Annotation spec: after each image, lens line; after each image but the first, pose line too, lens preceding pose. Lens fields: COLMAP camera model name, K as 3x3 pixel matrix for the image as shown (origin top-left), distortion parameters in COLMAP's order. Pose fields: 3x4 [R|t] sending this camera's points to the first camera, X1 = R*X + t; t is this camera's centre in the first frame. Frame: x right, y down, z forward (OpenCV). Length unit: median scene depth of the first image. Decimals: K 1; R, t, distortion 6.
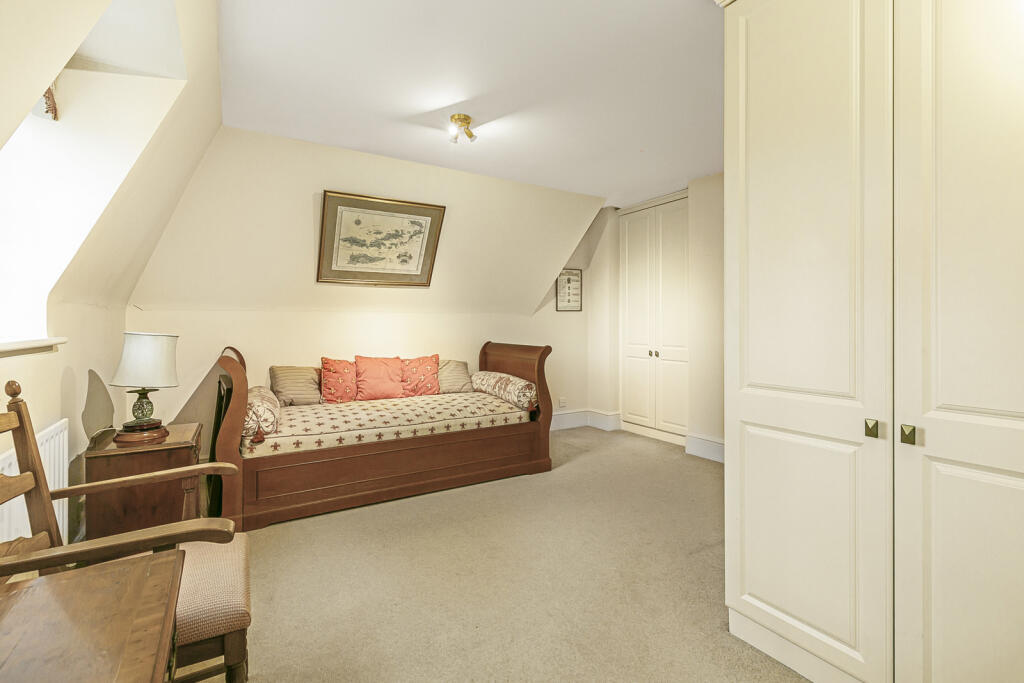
lens RADIAL K [[463.9, 0, 510.0], [0, 463.9, 331.8], [0, 0, 1]] dist [0.002776, -0.002263]
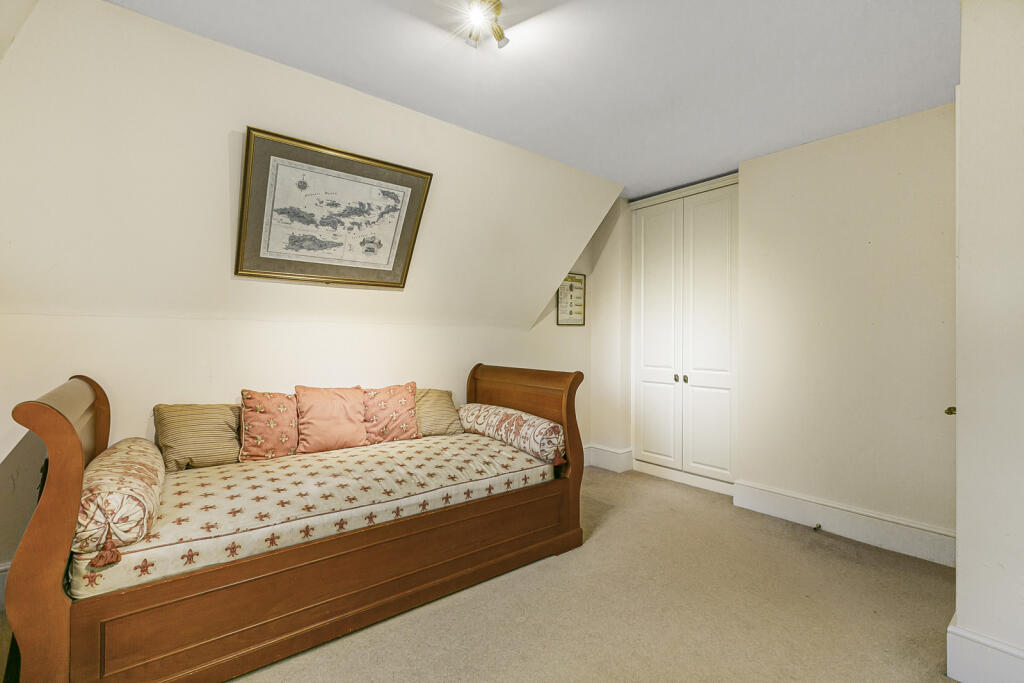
lens RADIAL K [[463.9, 0, 513.8], [0, 463.9, 343.4], [0, 0, 1]] dist [0.002776, -0.002263]
pose [[0.991047, 0.005008, 0.133421, -0.112965], [-0.003498, 0.999927, -0.011553, -0.004460], [-0.133469, 0.010983, 0.990992, 0.297539]]
